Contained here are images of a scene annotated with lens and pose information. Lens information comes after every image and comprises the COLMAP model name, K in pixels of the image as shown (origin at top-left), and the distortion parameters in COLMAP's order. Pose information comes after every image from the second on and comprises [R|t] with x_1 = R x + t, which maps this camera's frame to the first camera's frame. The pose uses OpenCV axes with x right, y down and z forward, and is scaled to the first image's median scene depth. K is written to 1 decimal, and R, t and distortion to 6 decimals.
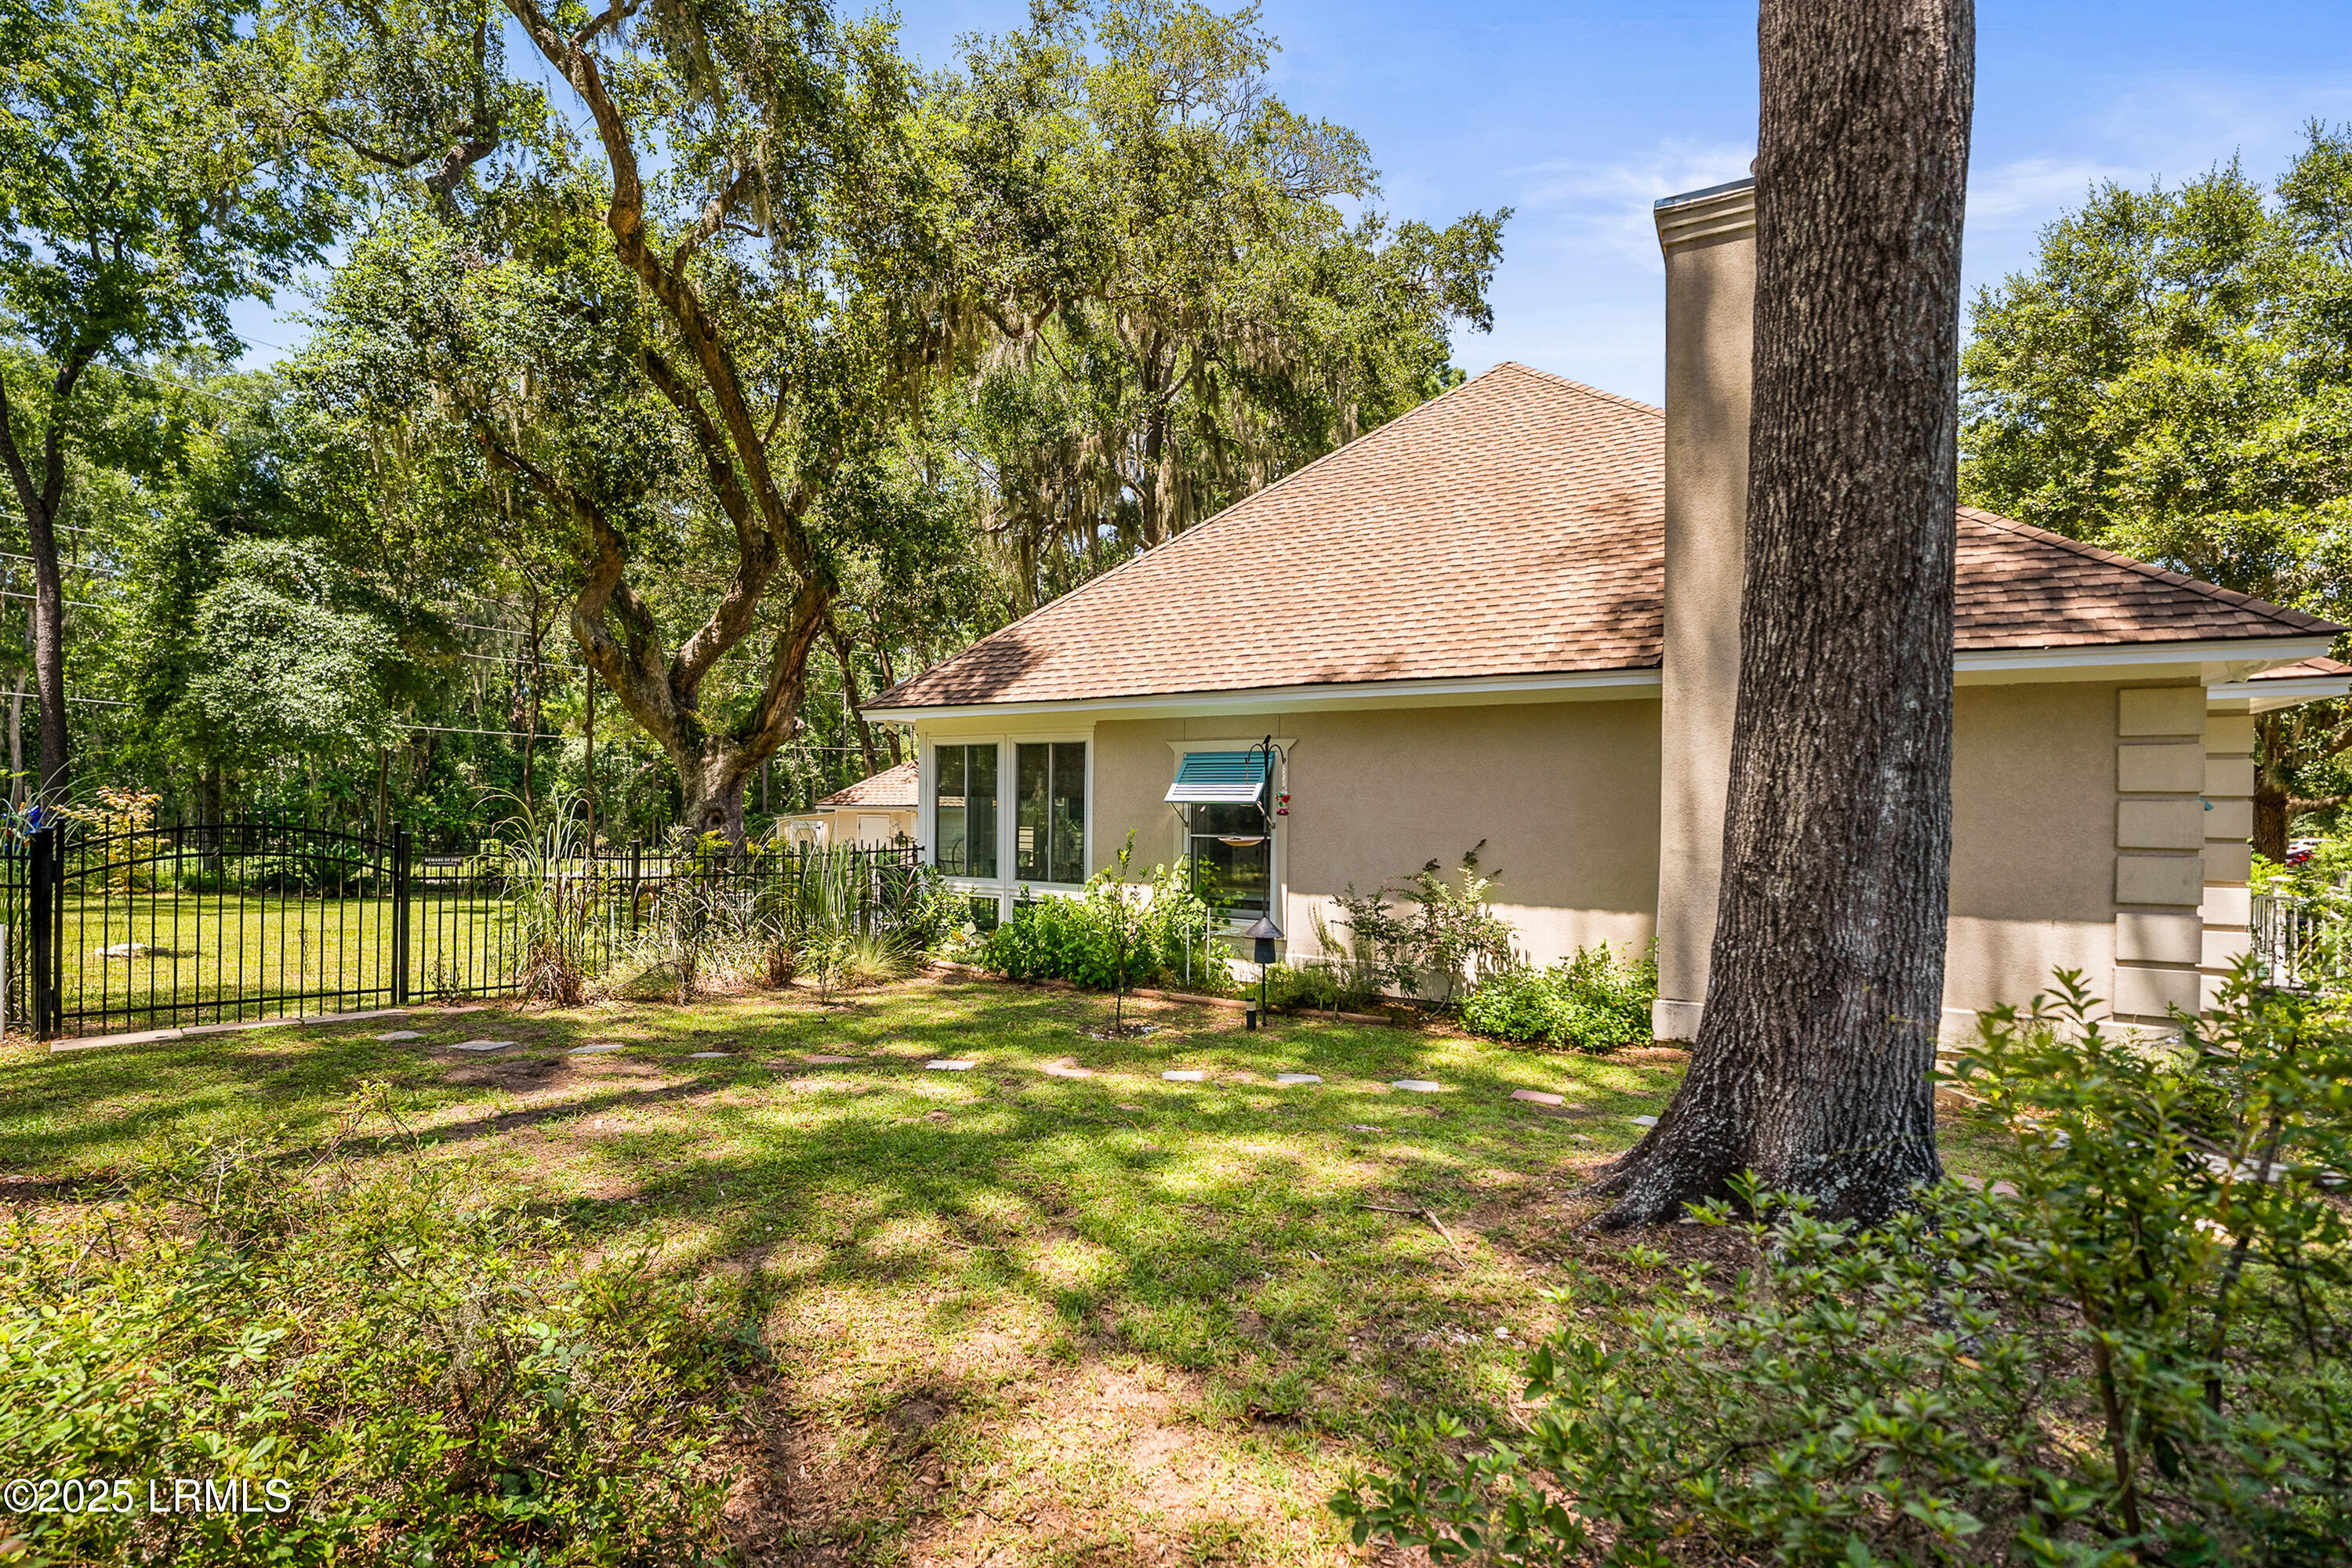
lens RADIAL K [[980.4, 0, 1176.0], [0, 980.4, 794.8], [0, 0, 1]] dist [-0.030714, -0.000663]
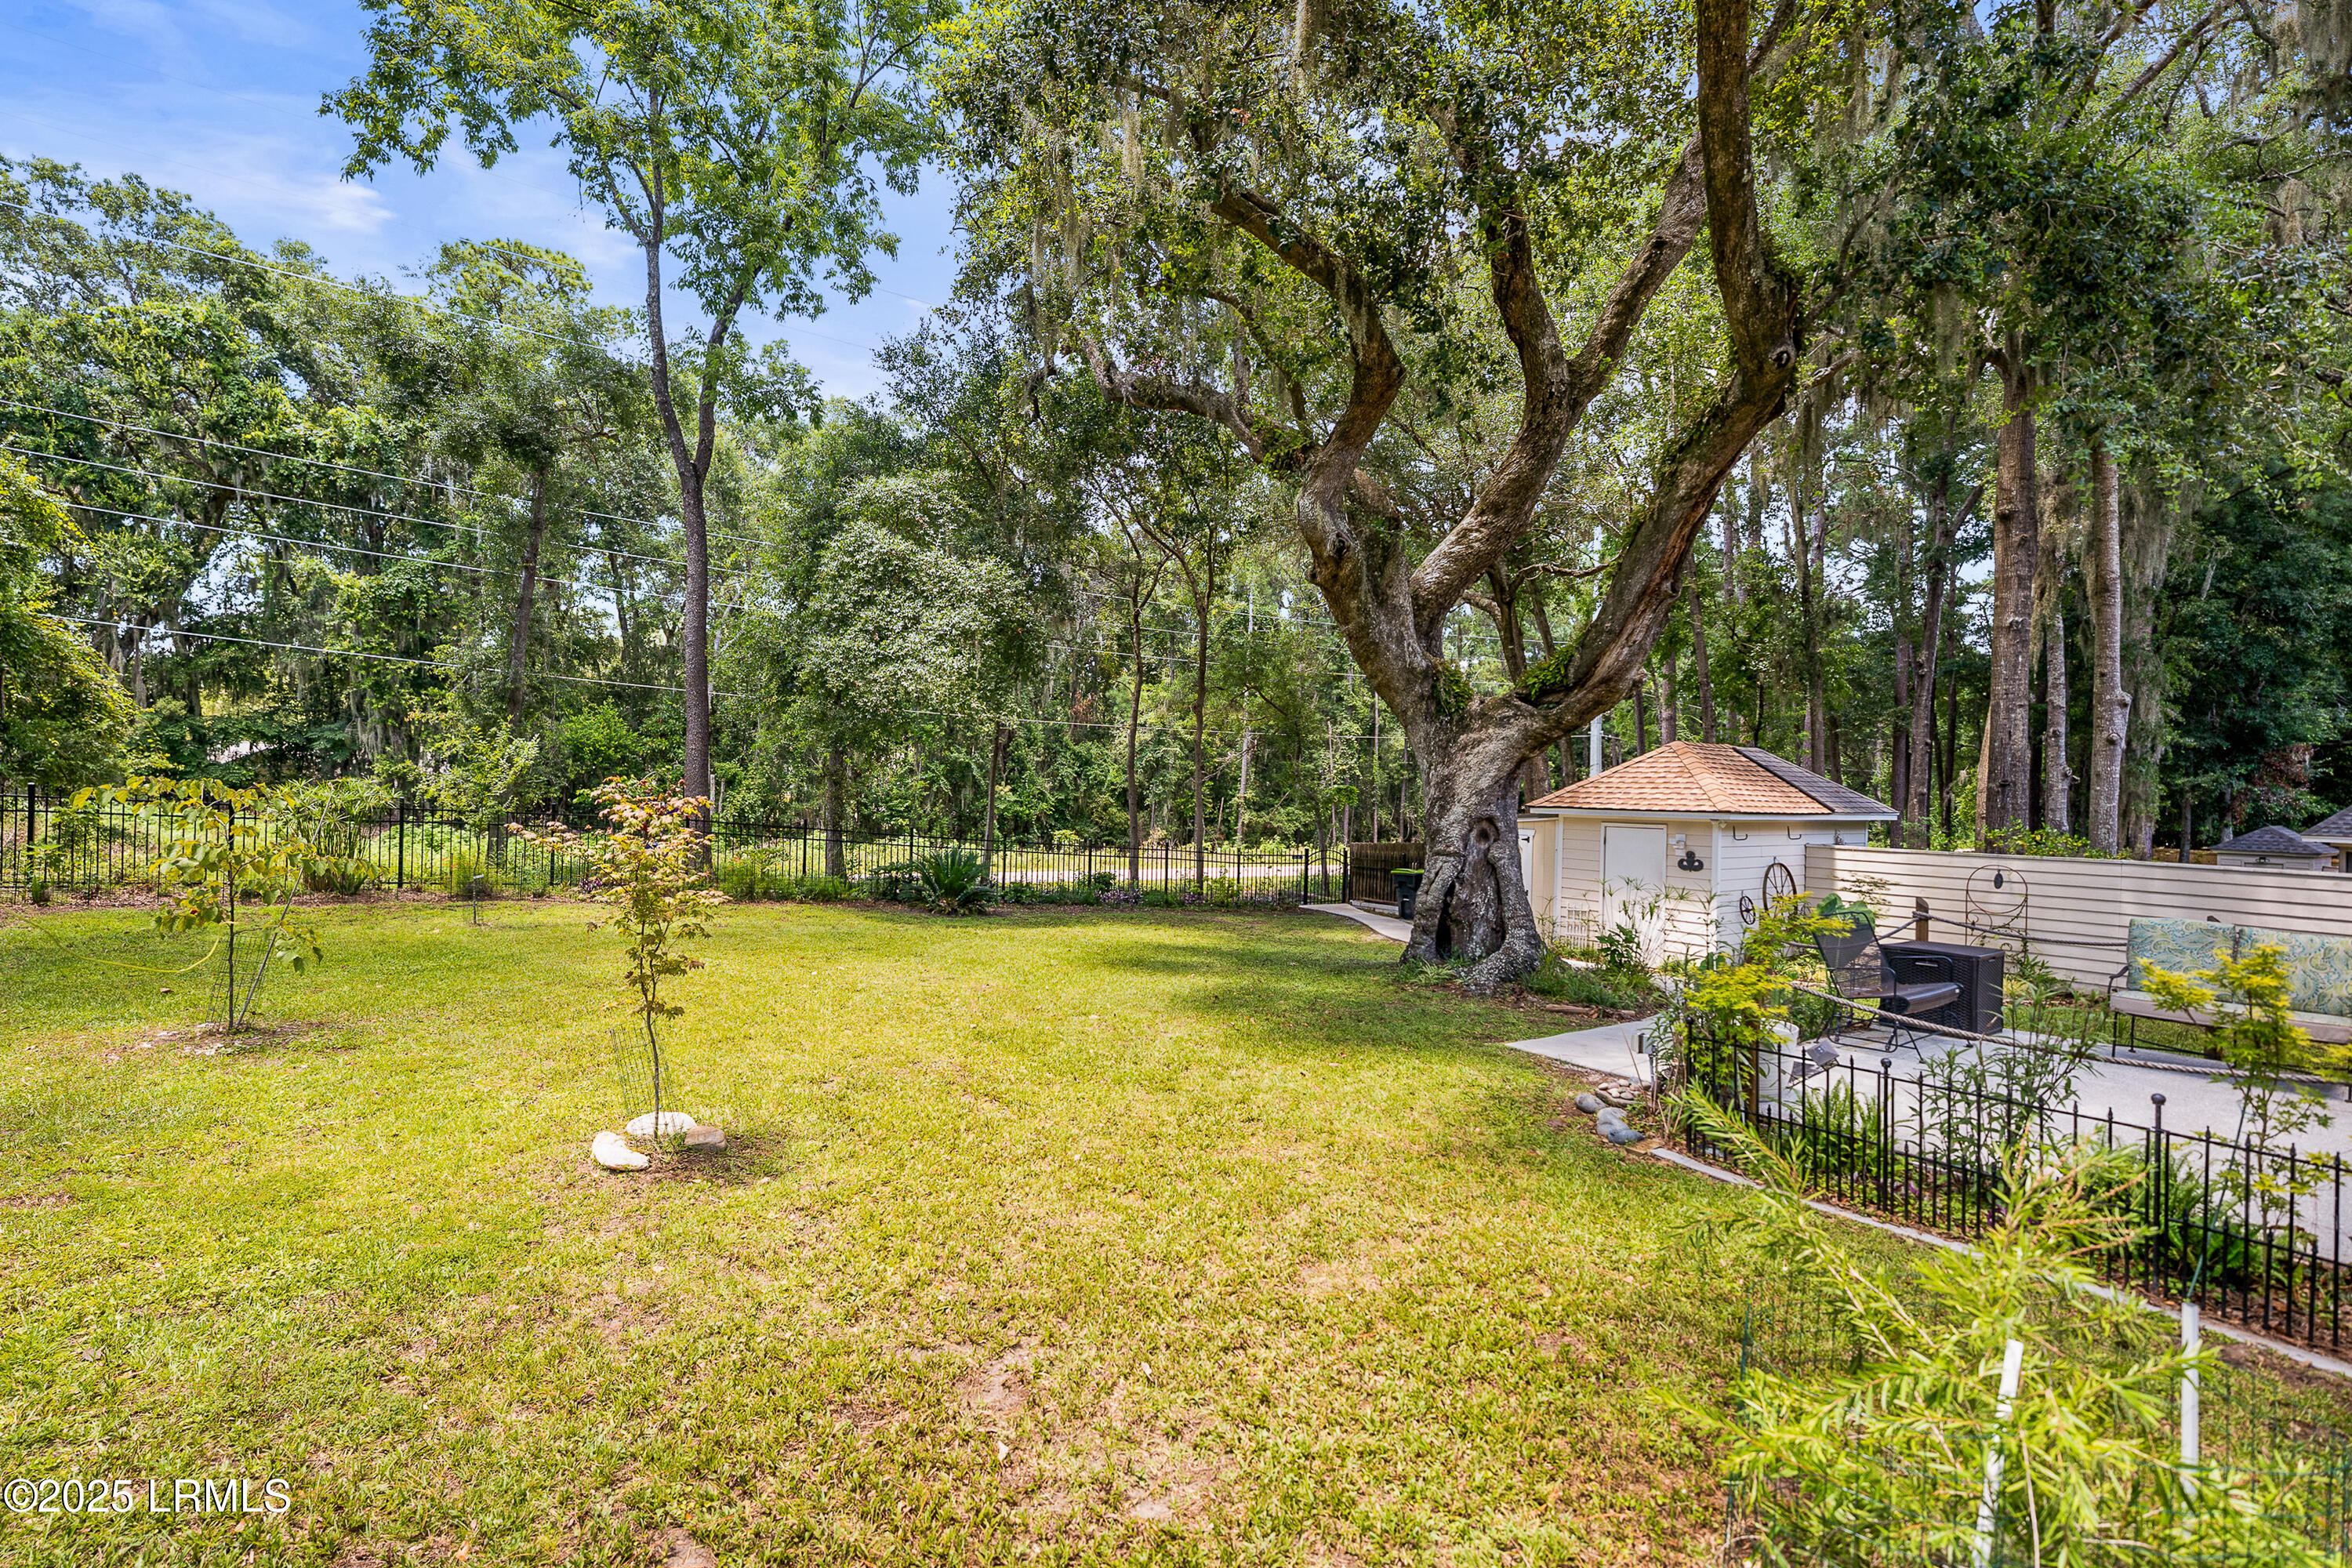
lens RADIAL K [[980.4, 0, 1176.0], [0, 980.4, 794.8], [0, 0, 1]] dist [-0.030714, -0.000663]
pose [[0.890671, 0.024127, -0.454007, -0.361657], [-0.023438, 0.999700, 0.007145, -0.004694], [0.454043, 0.004277, 0.890969, 0.375573]]
